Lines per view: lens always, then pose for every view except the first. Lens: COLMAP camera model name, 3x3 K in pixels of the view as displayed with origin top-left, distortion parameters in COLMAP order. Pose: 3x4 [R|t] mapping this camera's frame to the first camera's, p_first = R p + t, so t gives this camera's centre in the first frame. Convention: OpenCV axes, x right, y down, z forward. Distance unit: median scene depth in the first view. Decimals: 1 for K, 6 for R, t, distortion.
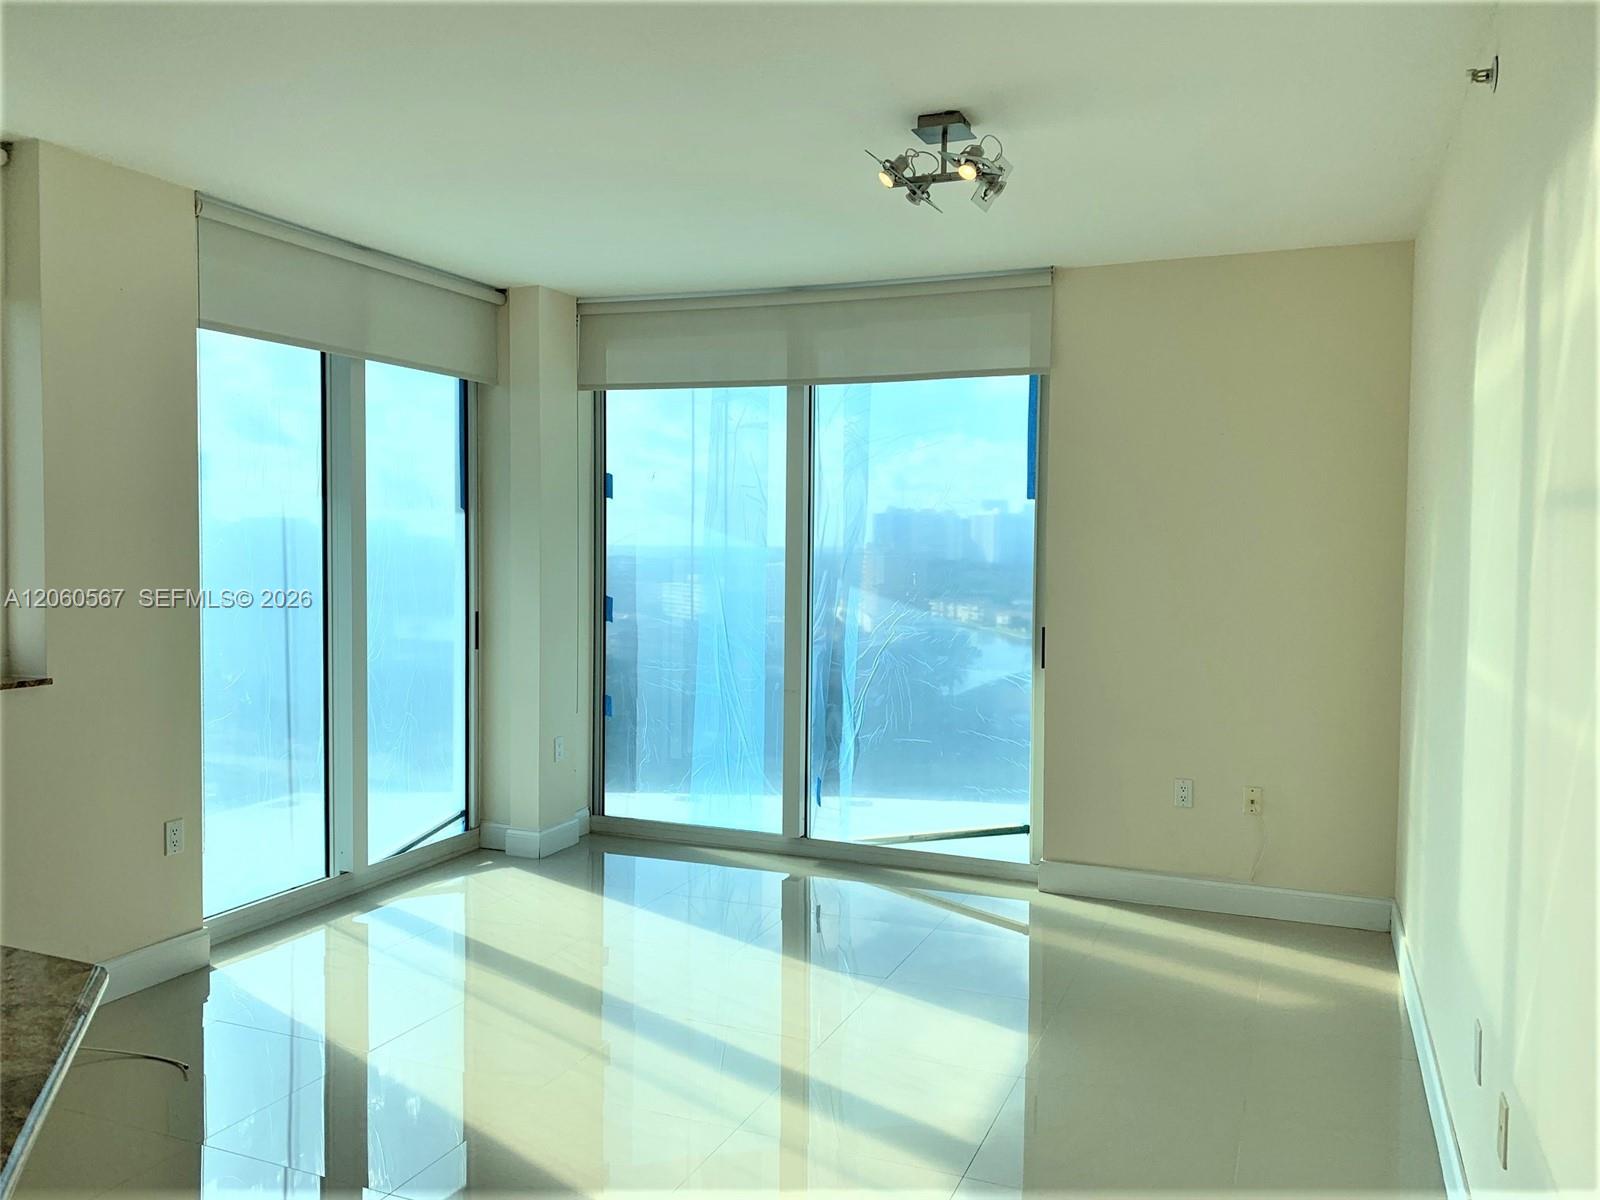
lens RADIAL K [[1218.2, 0, 806.2], [0, 1218.2, 589.8], [0, 0, 1]] dist [0.032161, -0.032648]
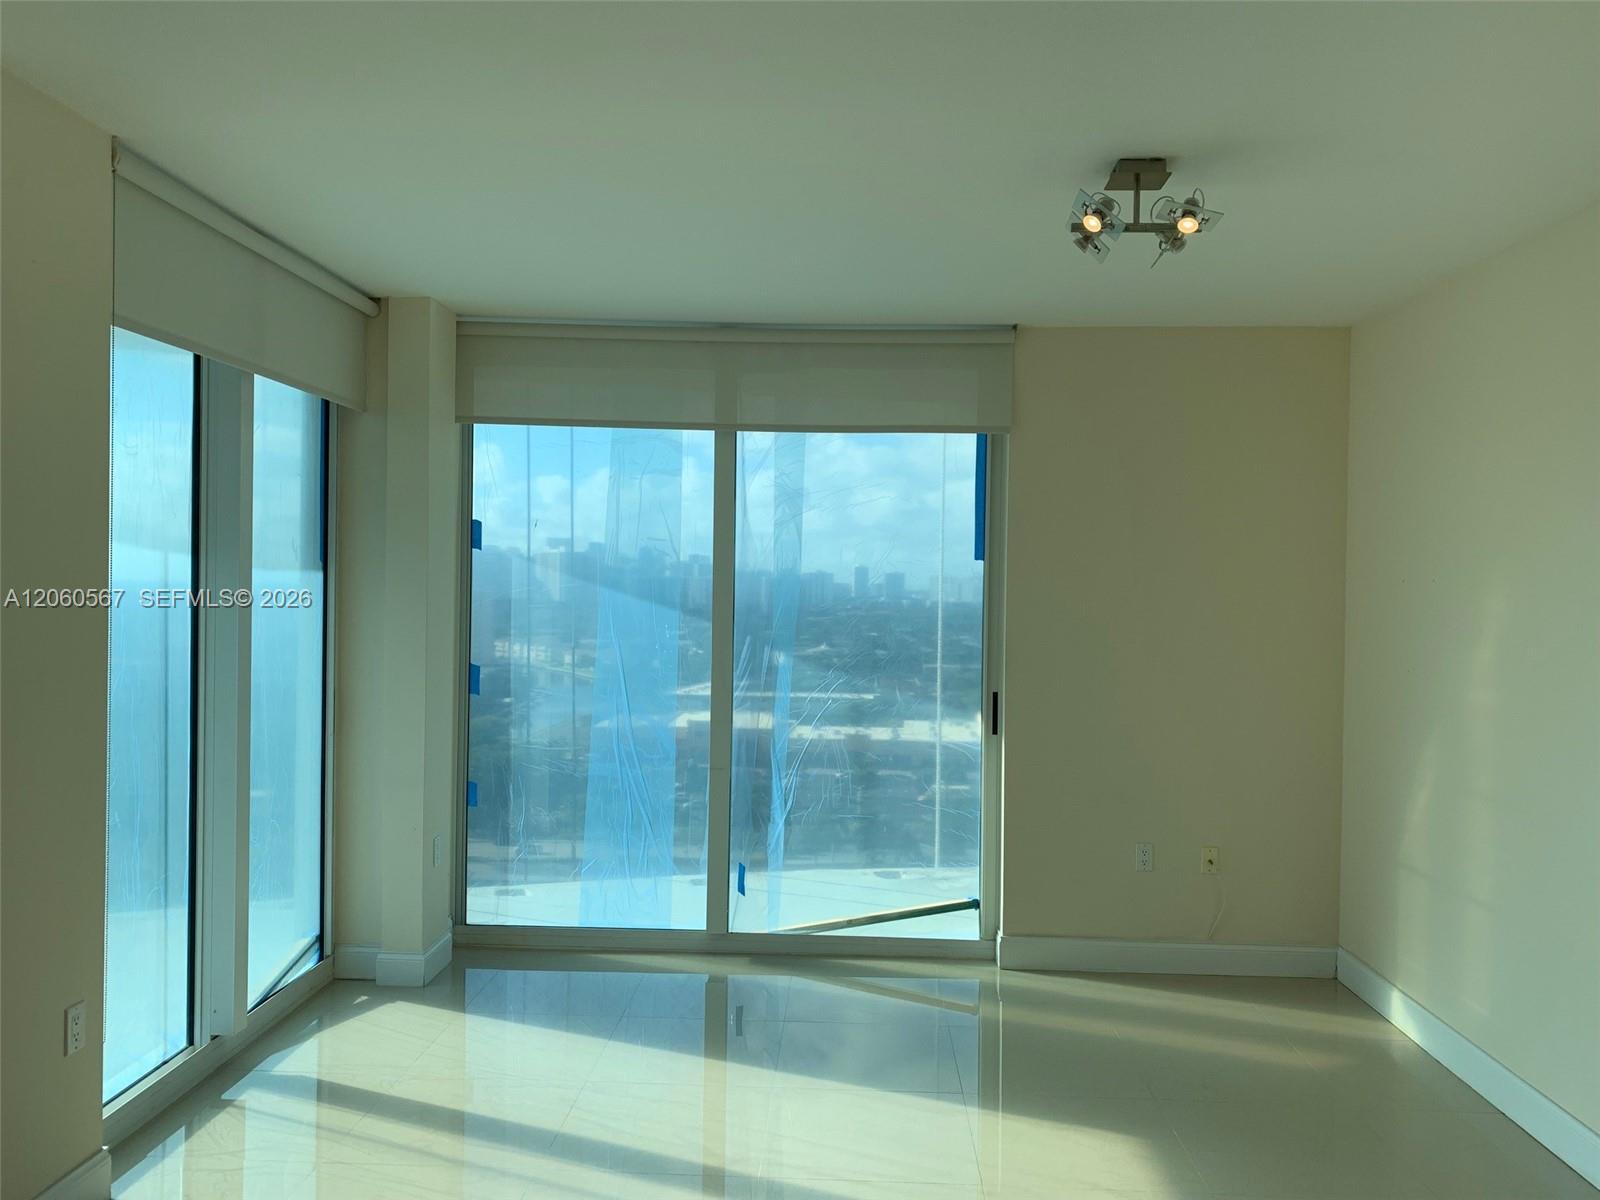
lens RADIAL K [[1218.2, 0, 796.8], [0, 1218.2, 594.4], [0, 0, 1]] dist [0.032161, -0.032648]
pose [[0.941038, 0.003477, 0.338282, -0.274603], [0.005989, 0.999619, -0.026935, -0.021865], [-0.338247, 0.027373, 0.940659, 0.135669]]
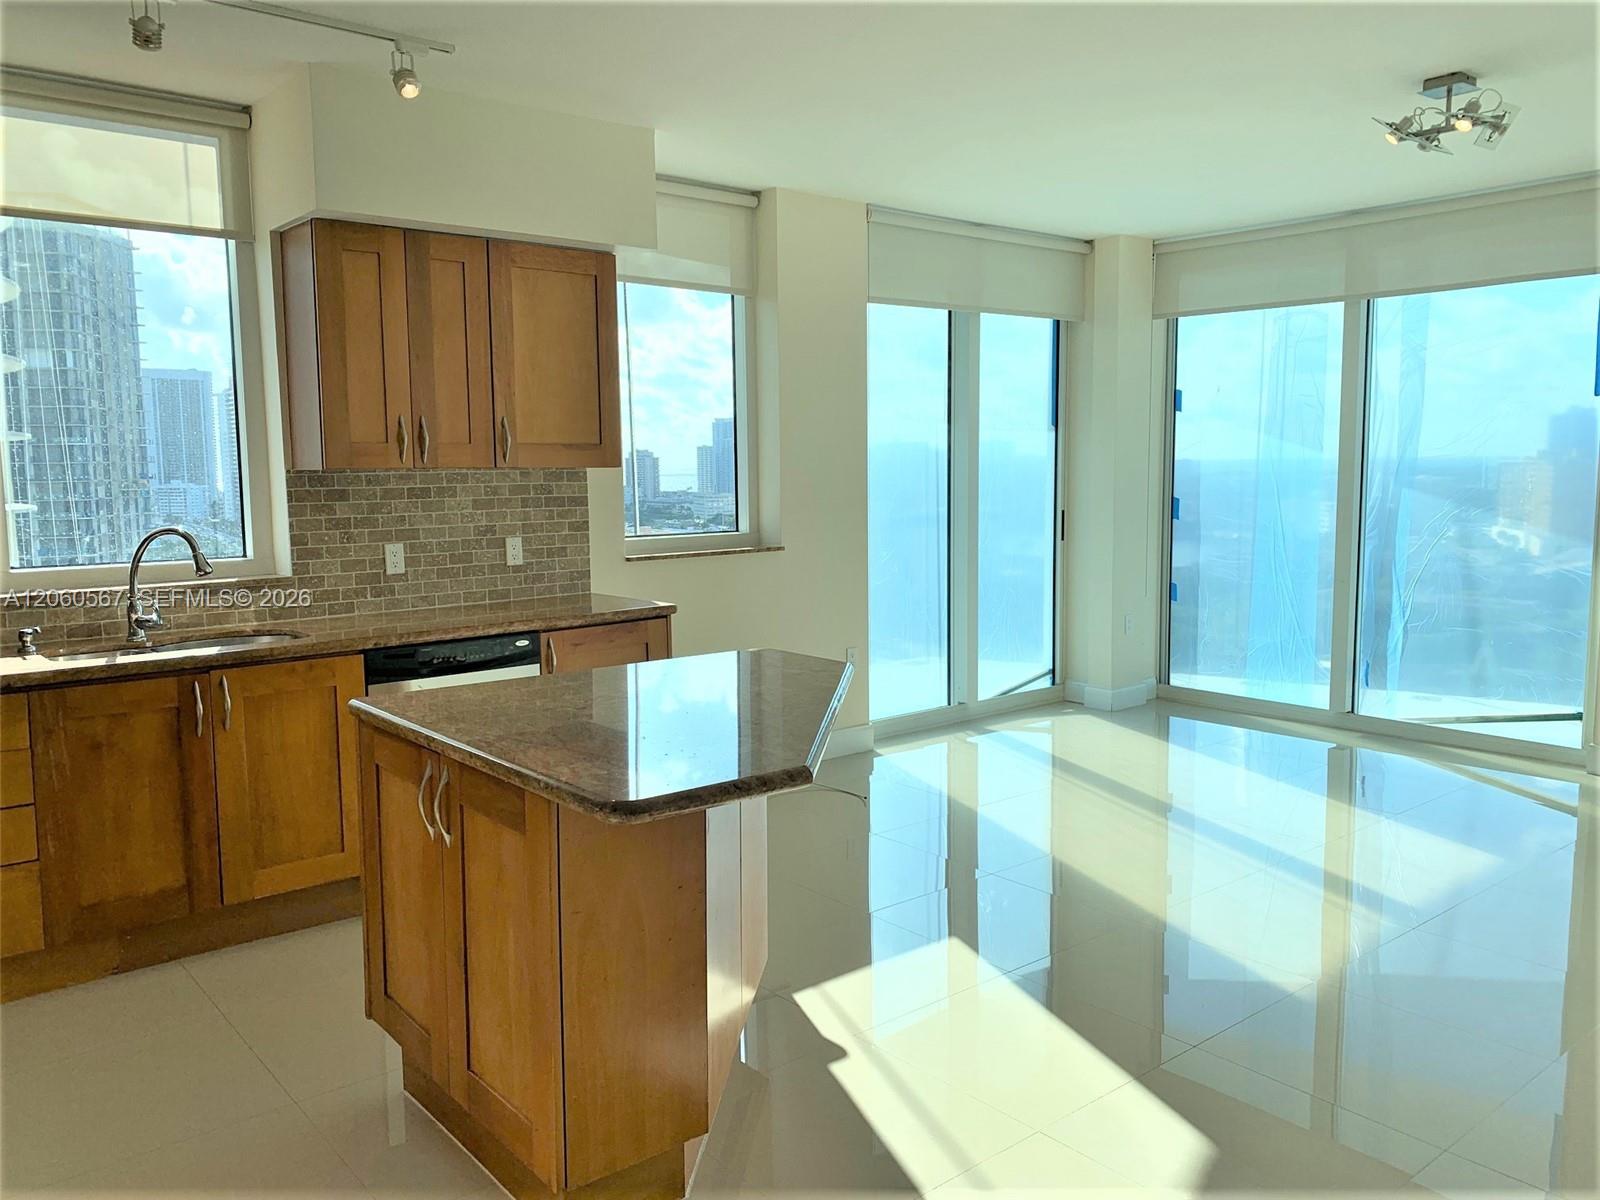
lens RADIAL K [[1218.2, 0, 798.8], [0, 1218.2, 596.8], [0, 0, 1]] dist [0.032161, -0.032648]
pose [[0.882005, 0.032863, -0.470093, 0.080791], [0.001350, 0.997385, 0.072257, 0.017349], [0.471239, -0.064365, 0.879654, -0.227039]]
